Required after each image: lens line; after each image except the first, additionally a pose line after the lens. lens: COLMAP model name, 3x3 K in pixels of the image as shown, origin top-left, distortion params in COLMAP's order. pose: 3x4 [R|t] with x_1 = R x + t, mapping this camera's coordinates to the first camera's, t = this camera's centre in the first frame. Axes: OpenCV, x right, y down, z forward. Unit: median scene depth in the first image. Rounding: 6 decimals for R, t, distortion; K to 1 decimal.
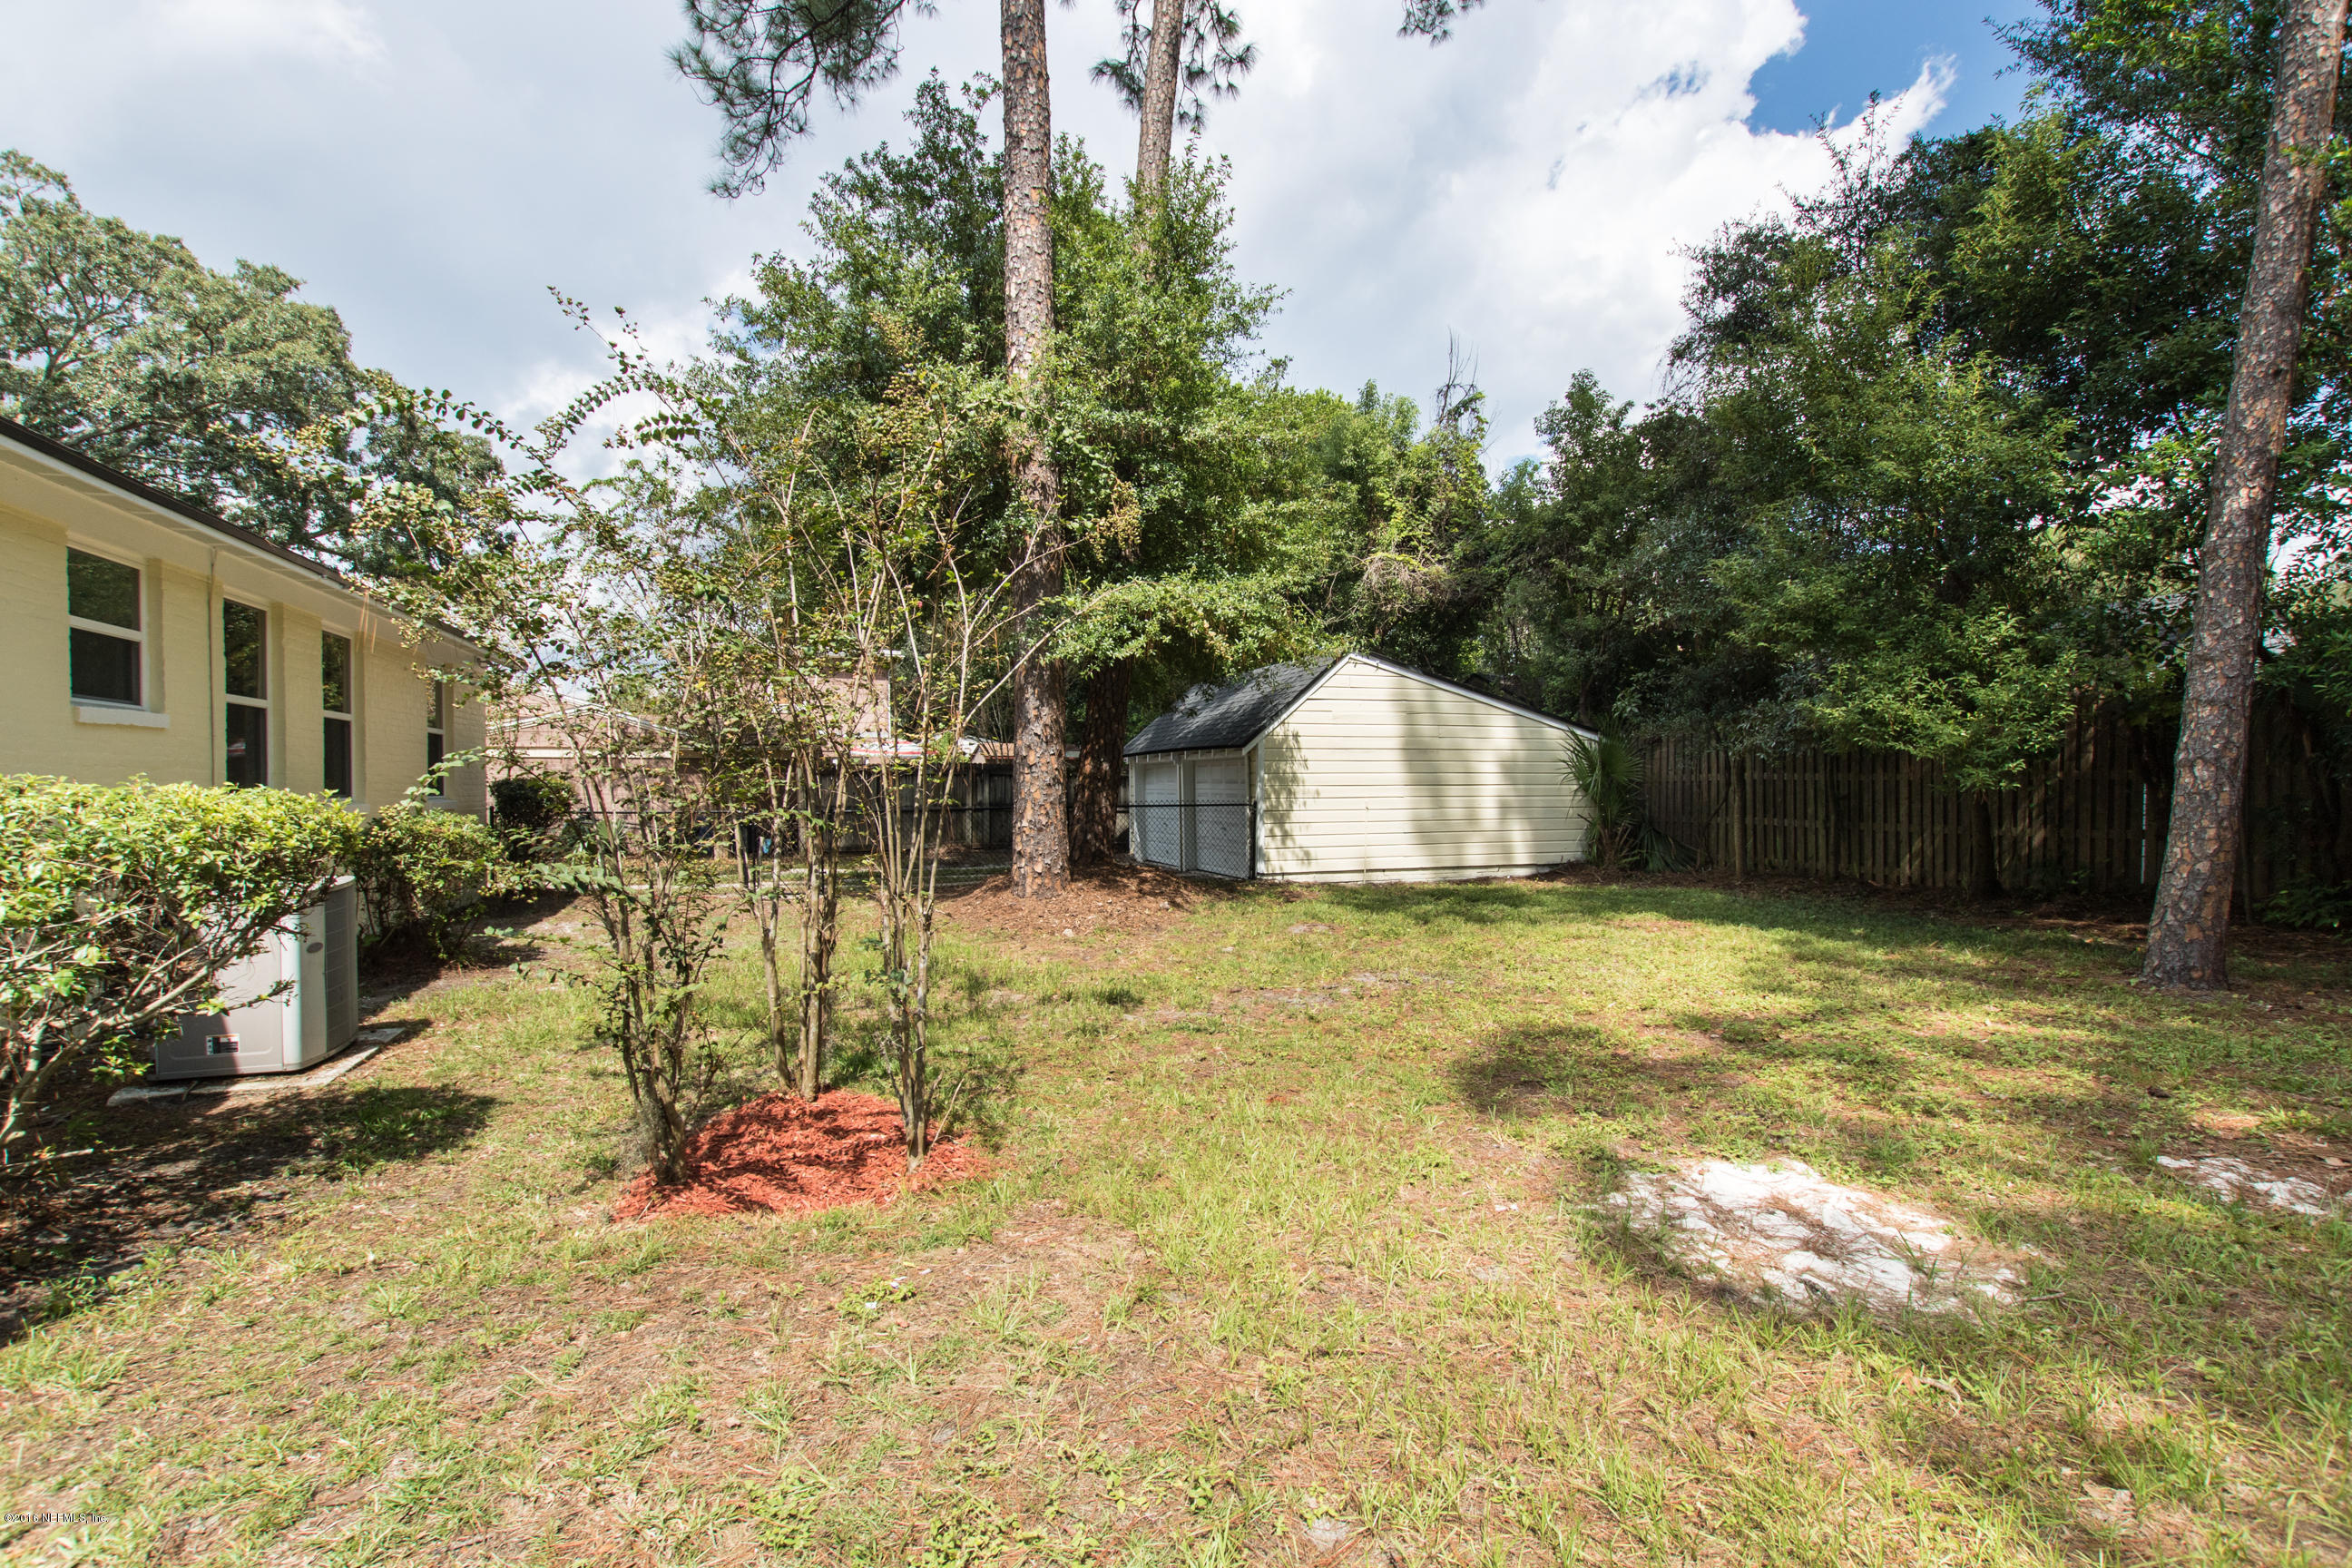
lens RADIAL K [[1062.3, 0, 1175.1], [0, 1062.3, 787.1], [0, 0, 1]] dist [0.014760, -0.008395]
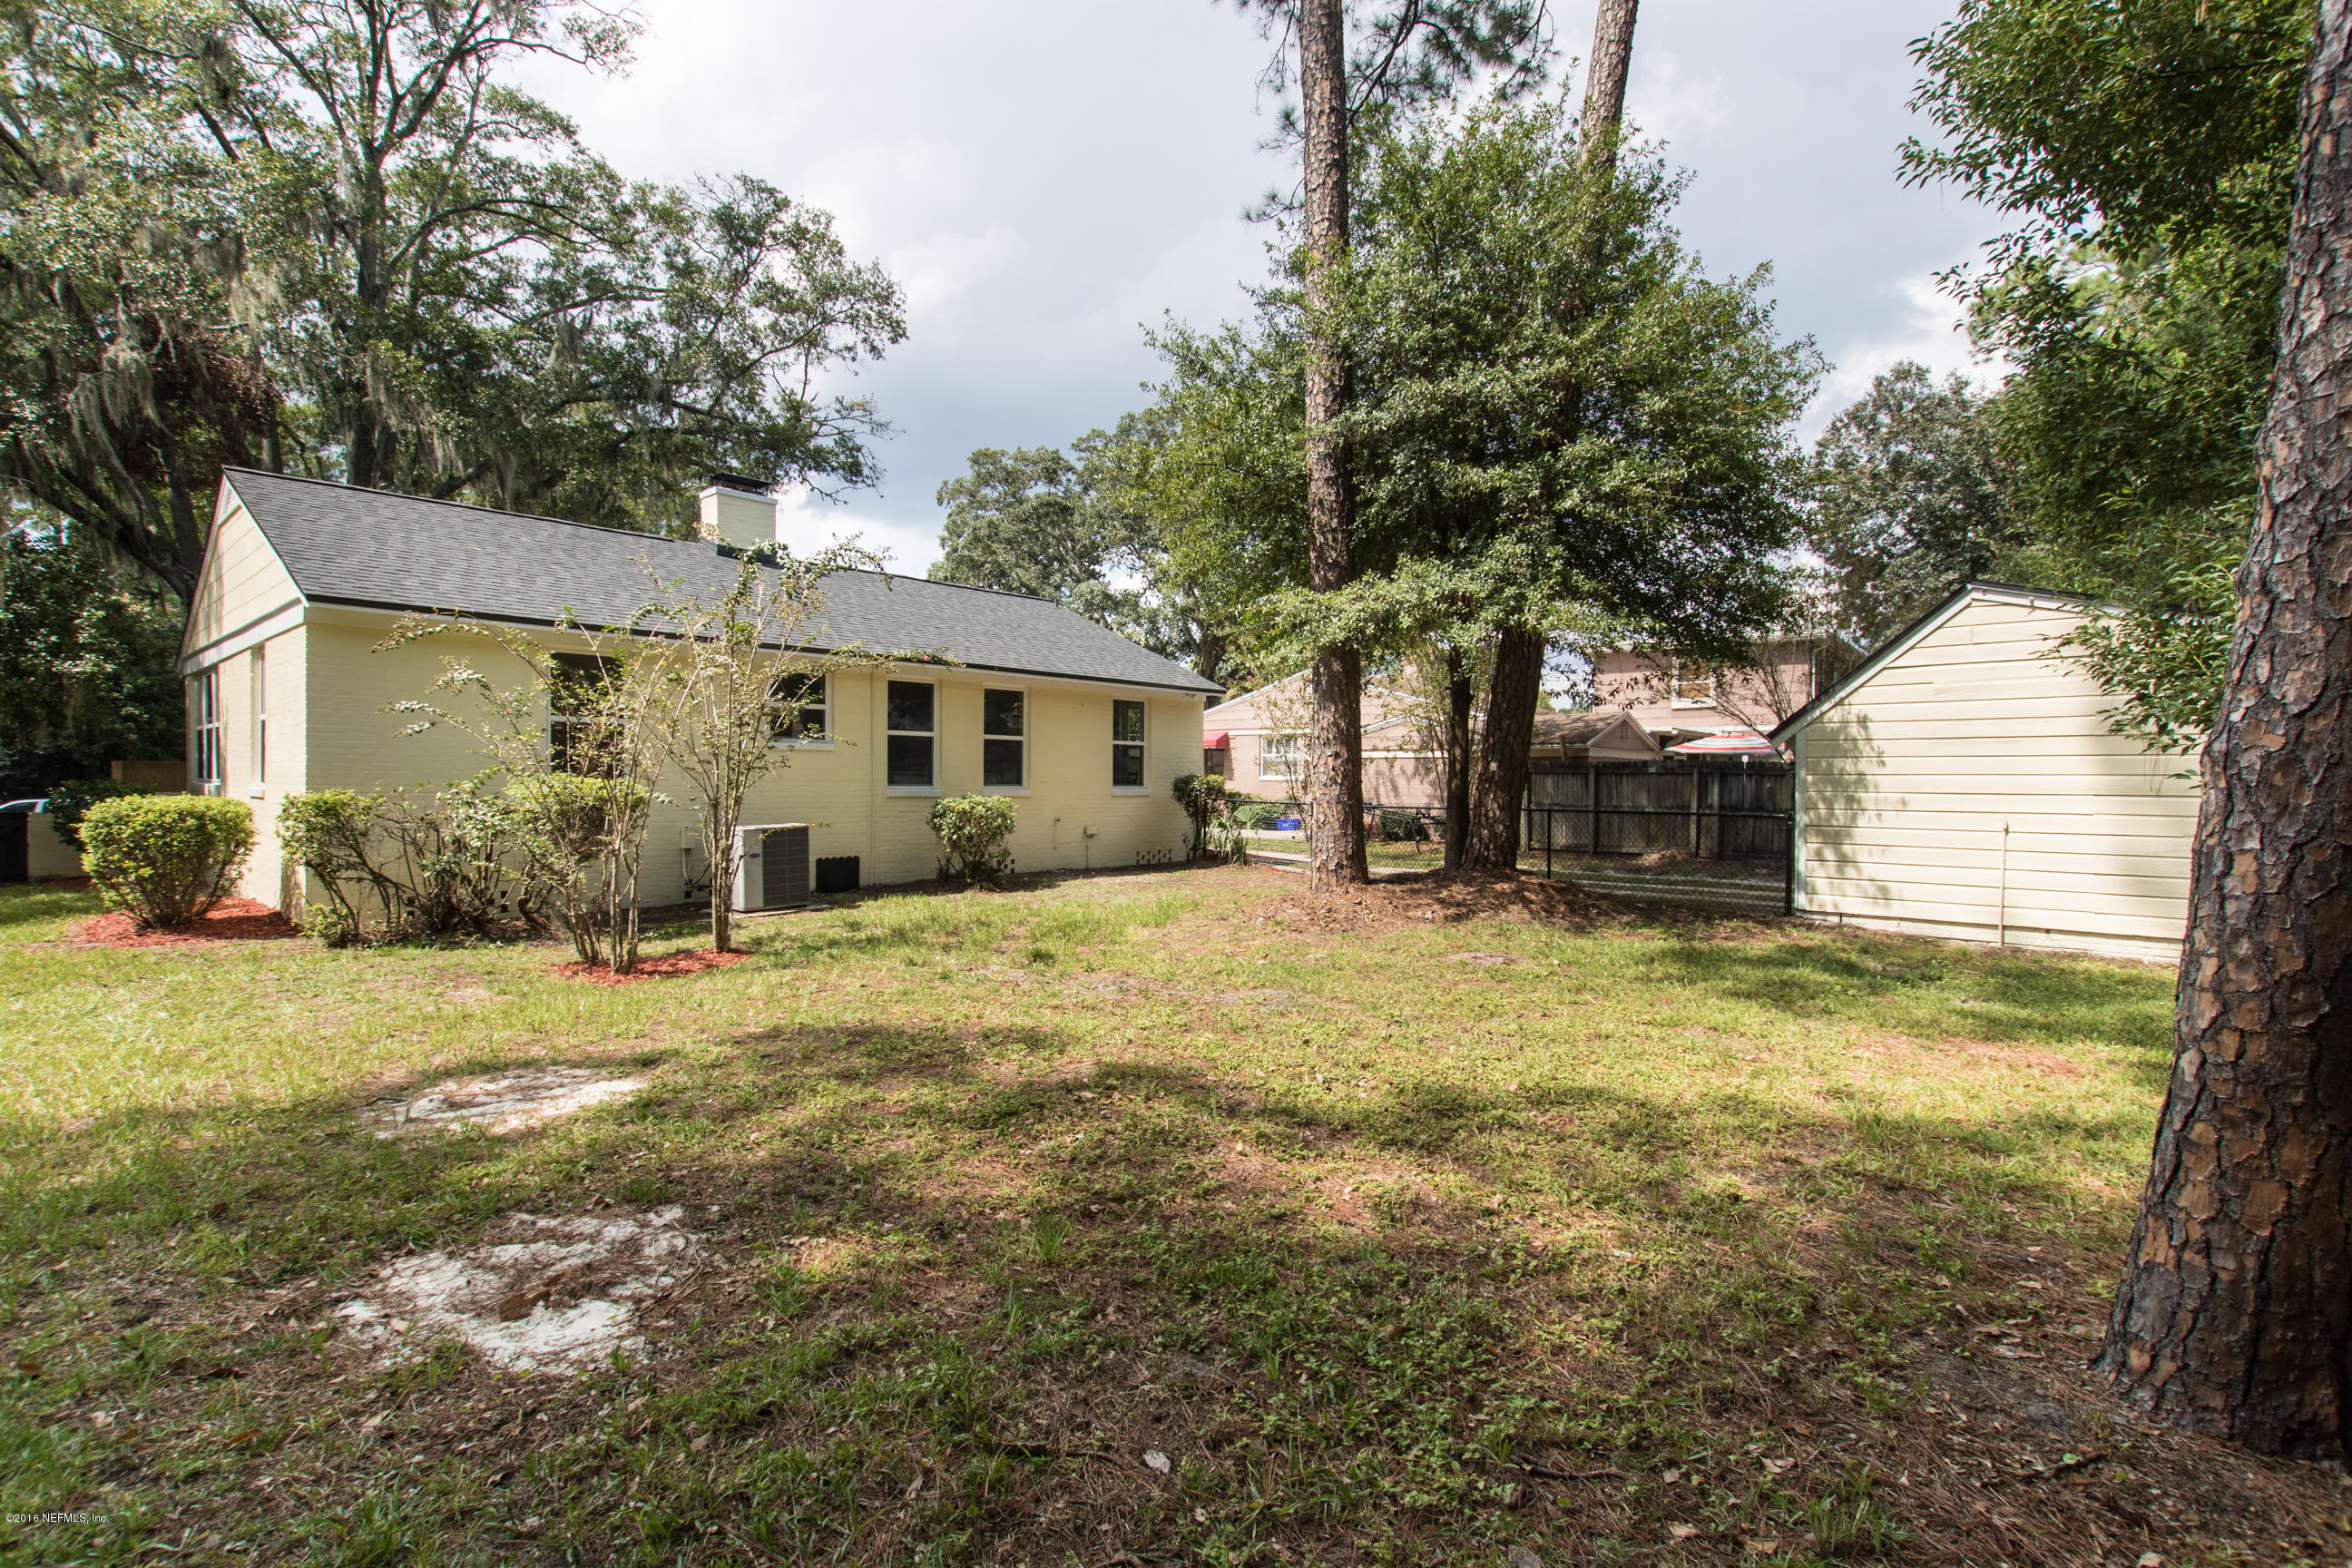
lens RADIAL K [[1062.3, 0, 1175.1], [0, 1062.3, 787.1], [0, 0, 1]] dist [0.014760, -0.008395]
pose [[0.477591, 0.013908, -0.878472, 0.524704], [-0.011644, 0.999887, 0.009500, -0.005796], [0.878505, 0.005692, 0.477699, 0.260054]]
